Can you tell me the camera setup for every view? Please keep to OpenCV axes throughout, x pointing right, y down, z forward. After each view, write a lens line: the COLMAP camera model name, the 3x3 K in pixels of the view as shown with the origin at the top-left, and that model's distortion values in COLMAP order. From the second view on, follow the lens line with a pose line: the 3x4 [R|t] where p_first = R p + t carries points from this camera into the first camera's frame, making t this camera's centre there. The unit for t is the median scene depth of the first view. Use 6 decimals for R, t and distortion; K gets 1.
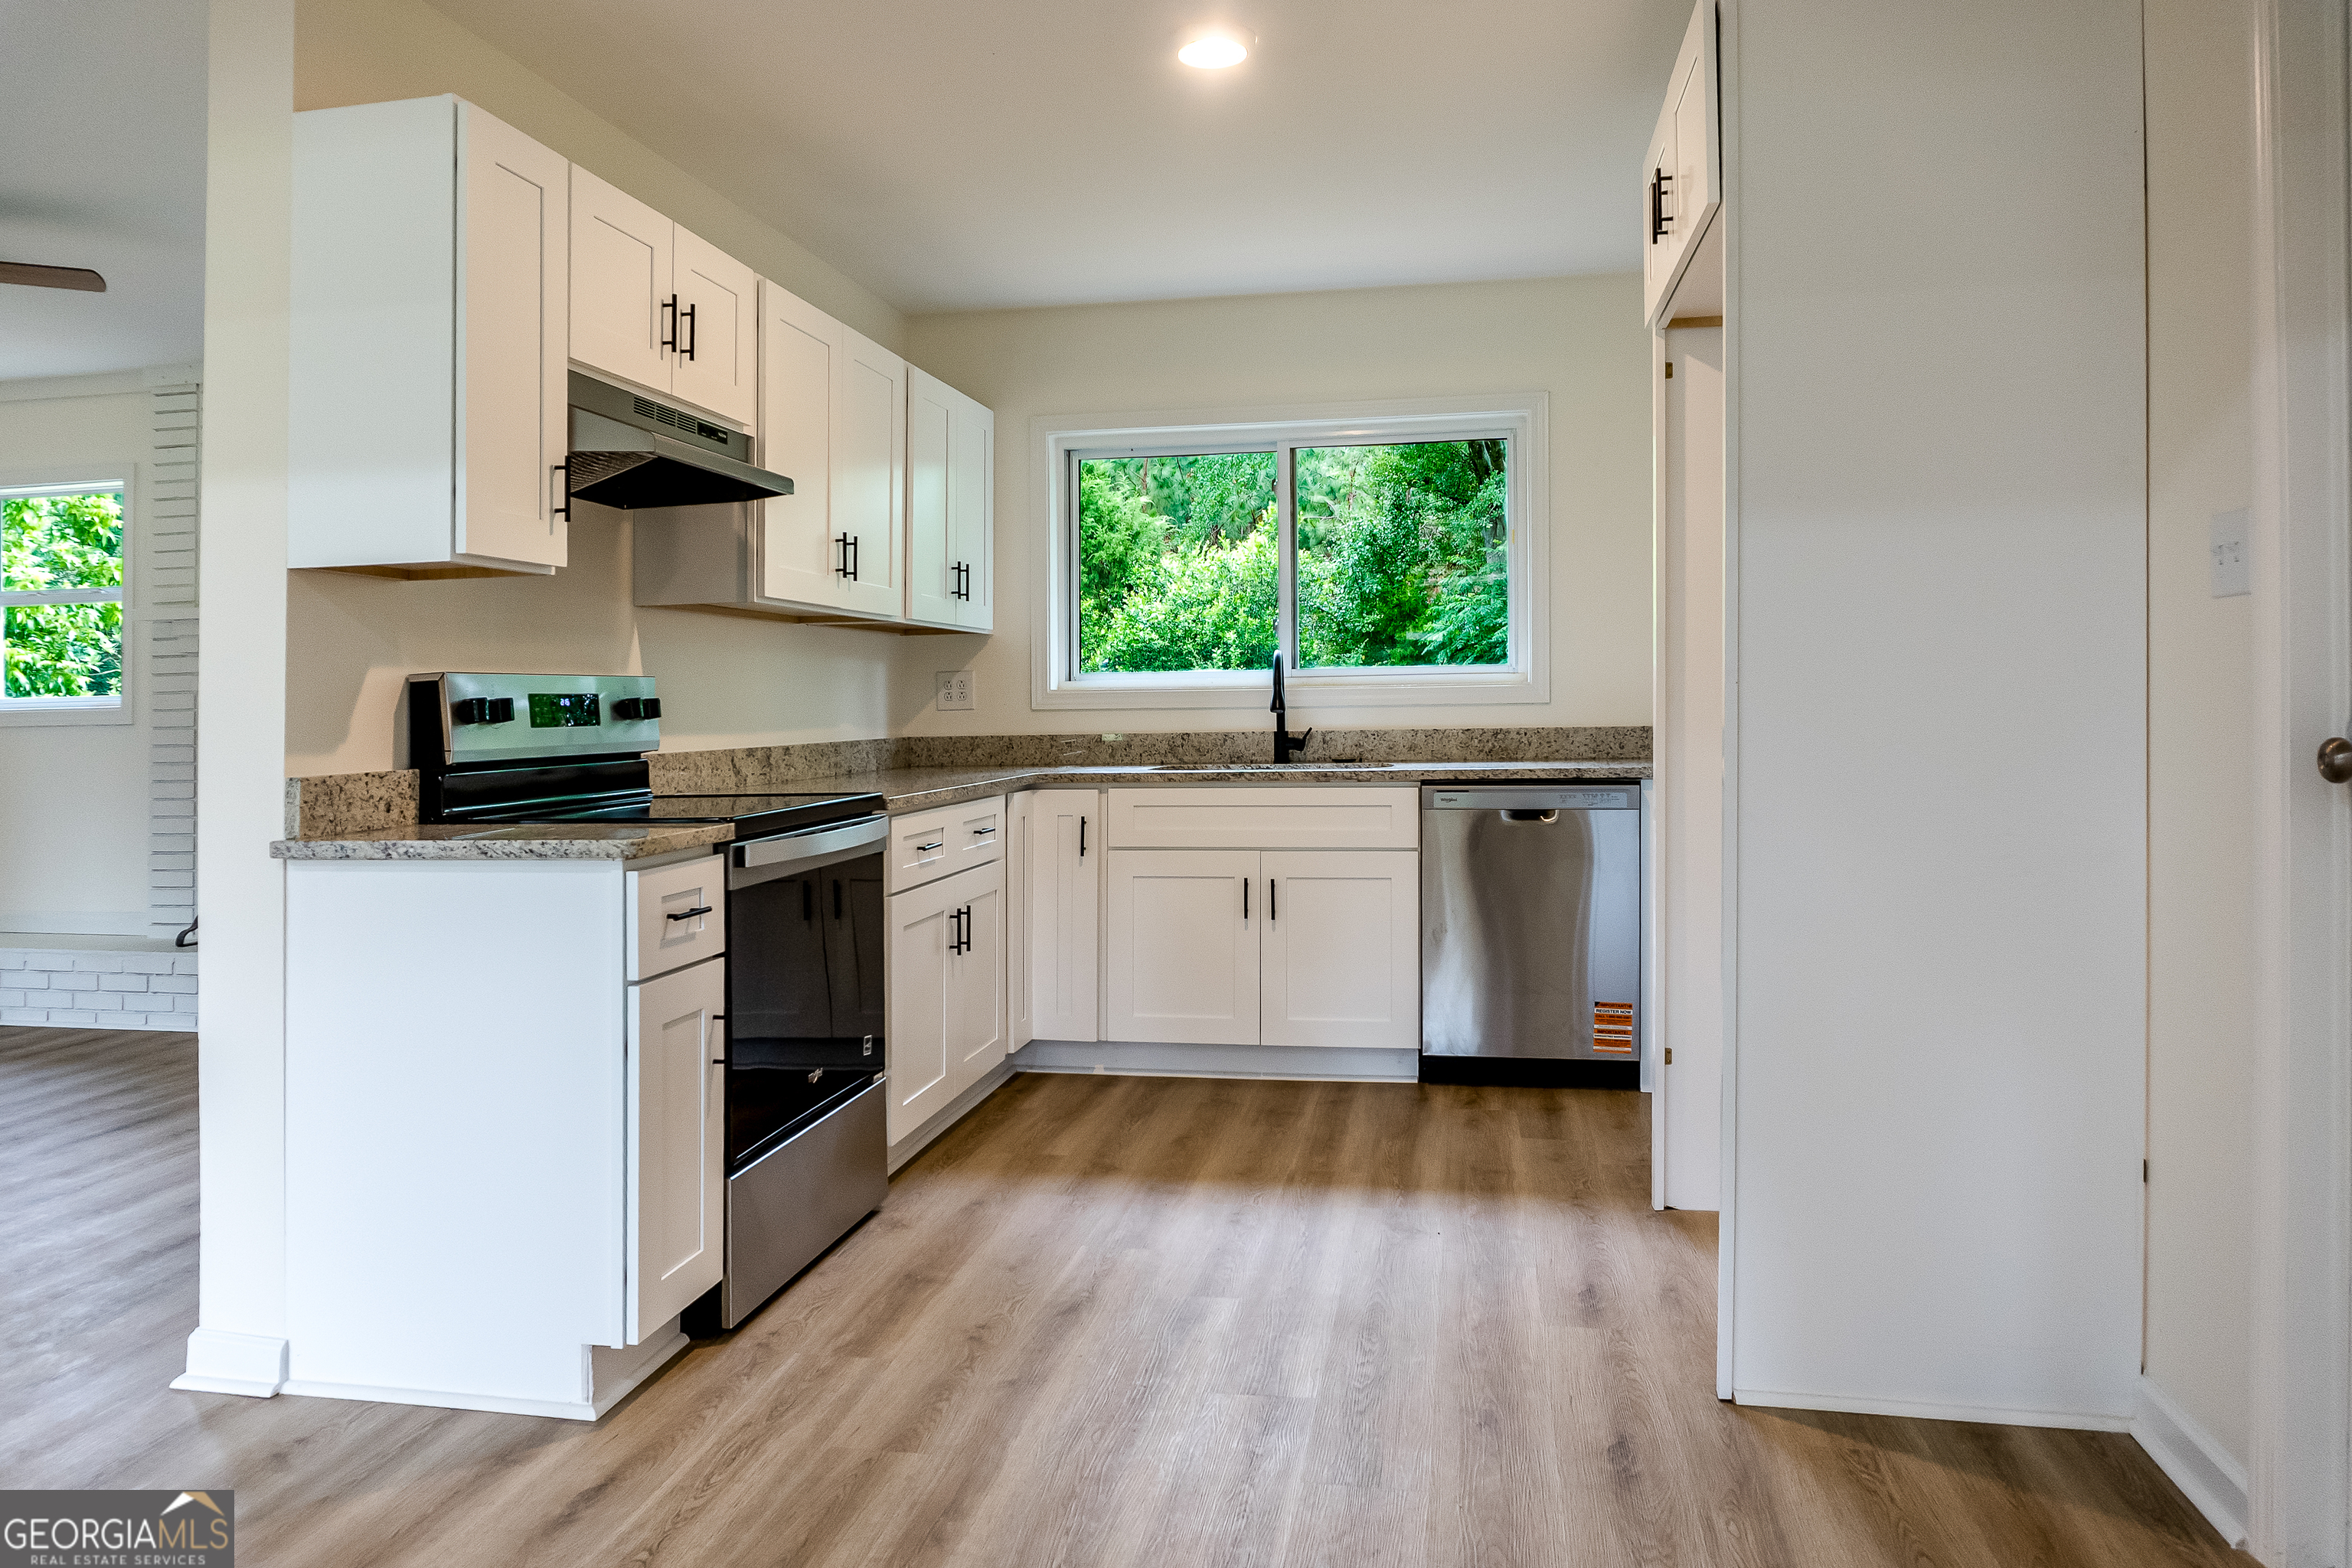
lens RADIAL K [[1591.7, 0, 1174.0], [0, 1591.7, 648.0], [0, 0, 1]] dist [-0.019205, -0.002016]
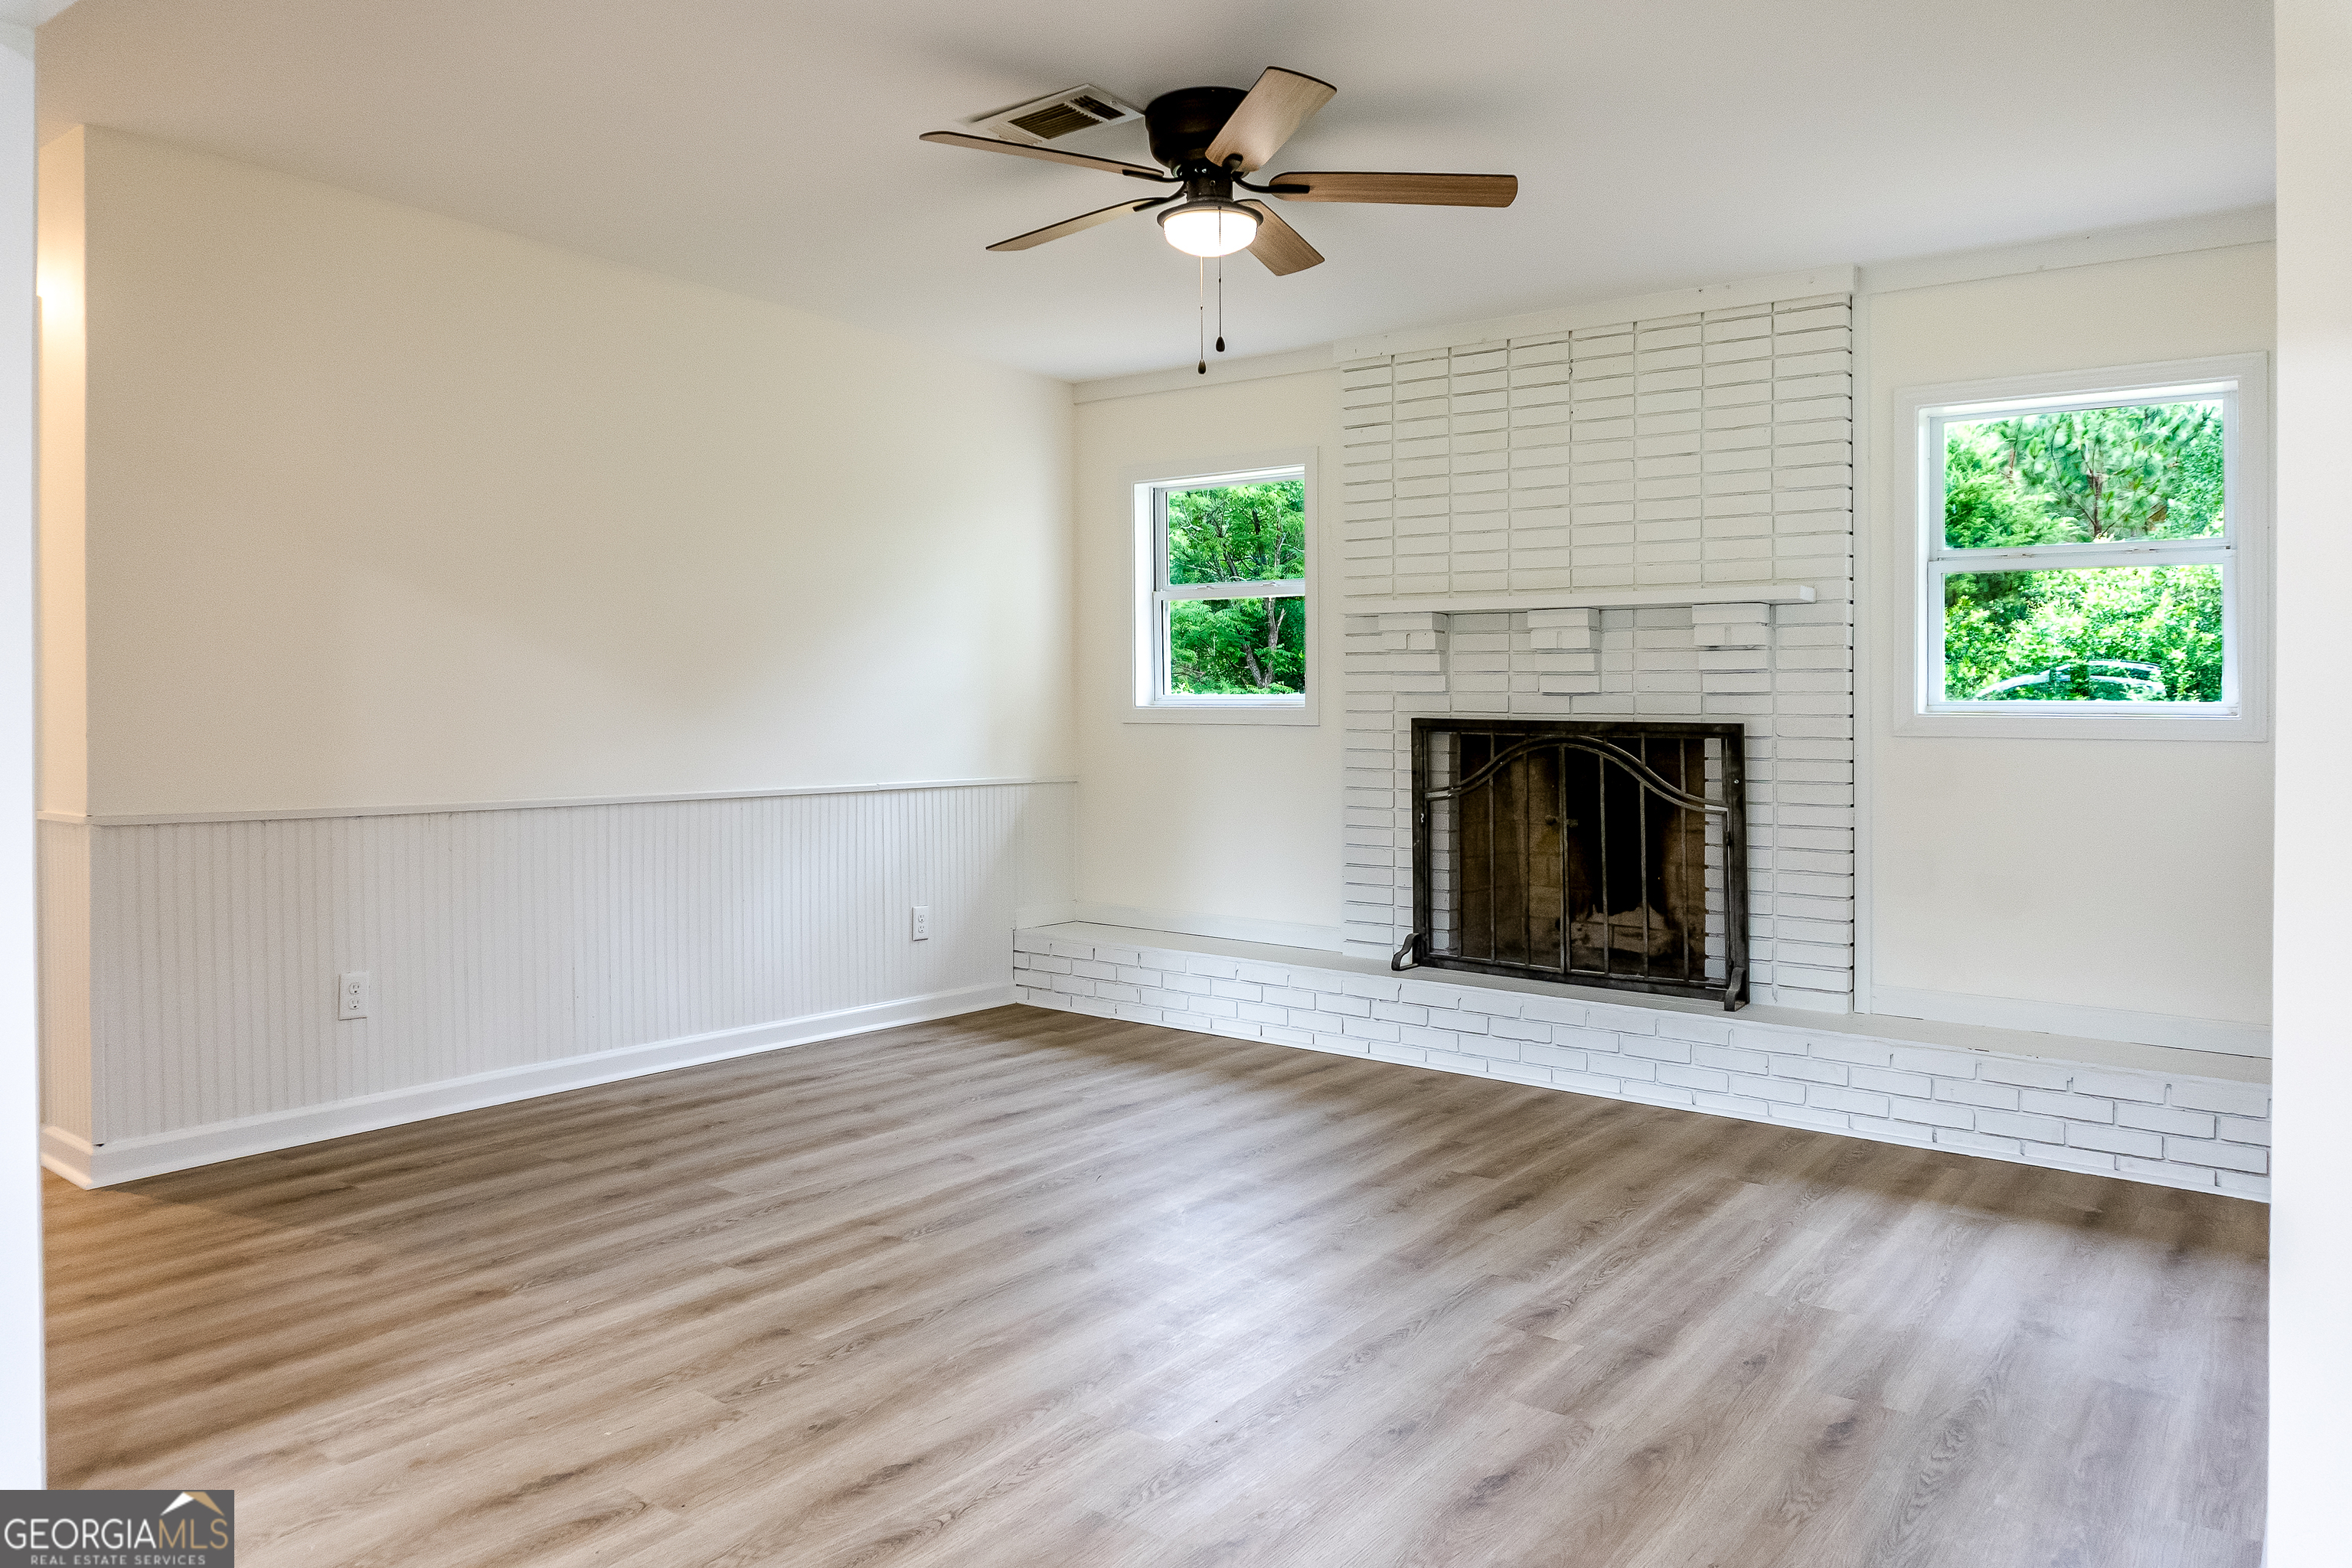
lens RADIAL K [[1591.7, 0, 1181.1], [0, 1591.7, 760.5], [0, 0, 1]] dist [-0.019205, -0.002016]
pose [[0.899080, 0.041332, -0.435829, -0.429769], [-0.014616, 0.997812, 0.064476, 0.012391], [0.437540, -0.051599, 0.897717, 0.155881]]
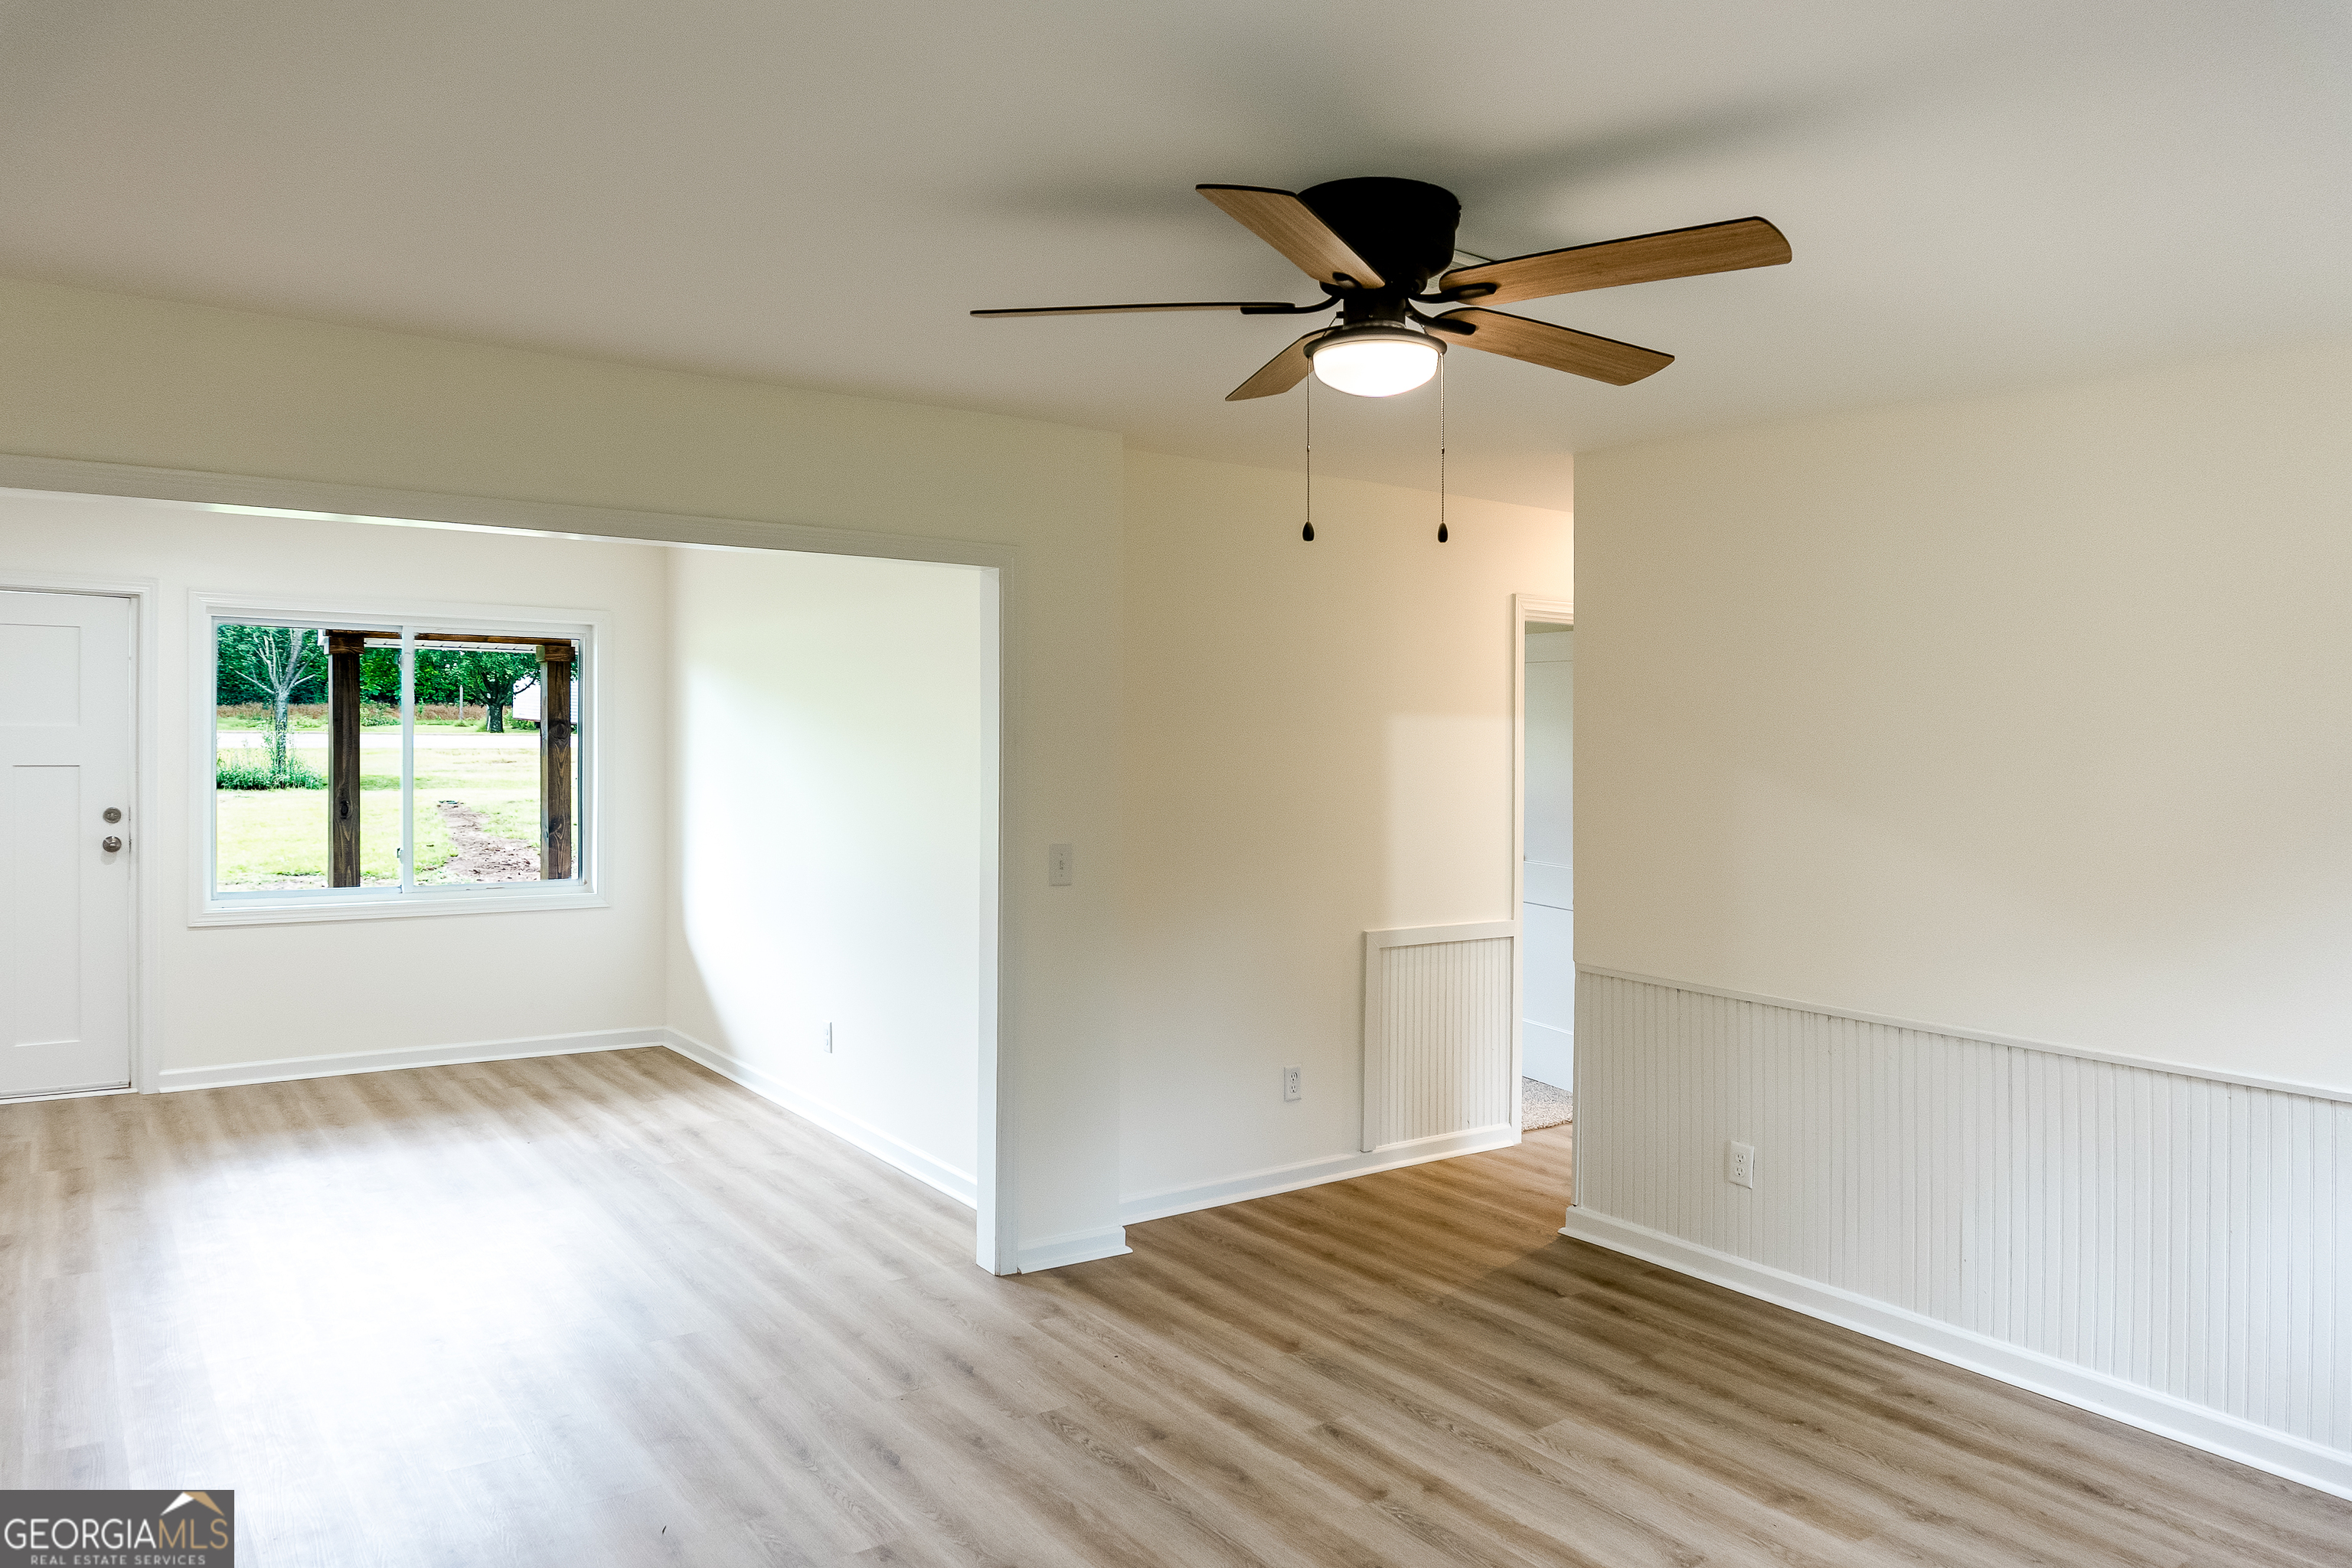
lens RADIAL K [[1591.7, 0, 1175.9], [0, 1591.7, 767.6], [0, 0, 1]] dist [-0.019205, -0.002016]
pose [[-0.691280, 0.025622, -0.722132, -0.292780], [0.016046, 0.999669, 0.020109, -0.060037], [0.722409, 0.002313, -0.691463, 1.161839]]
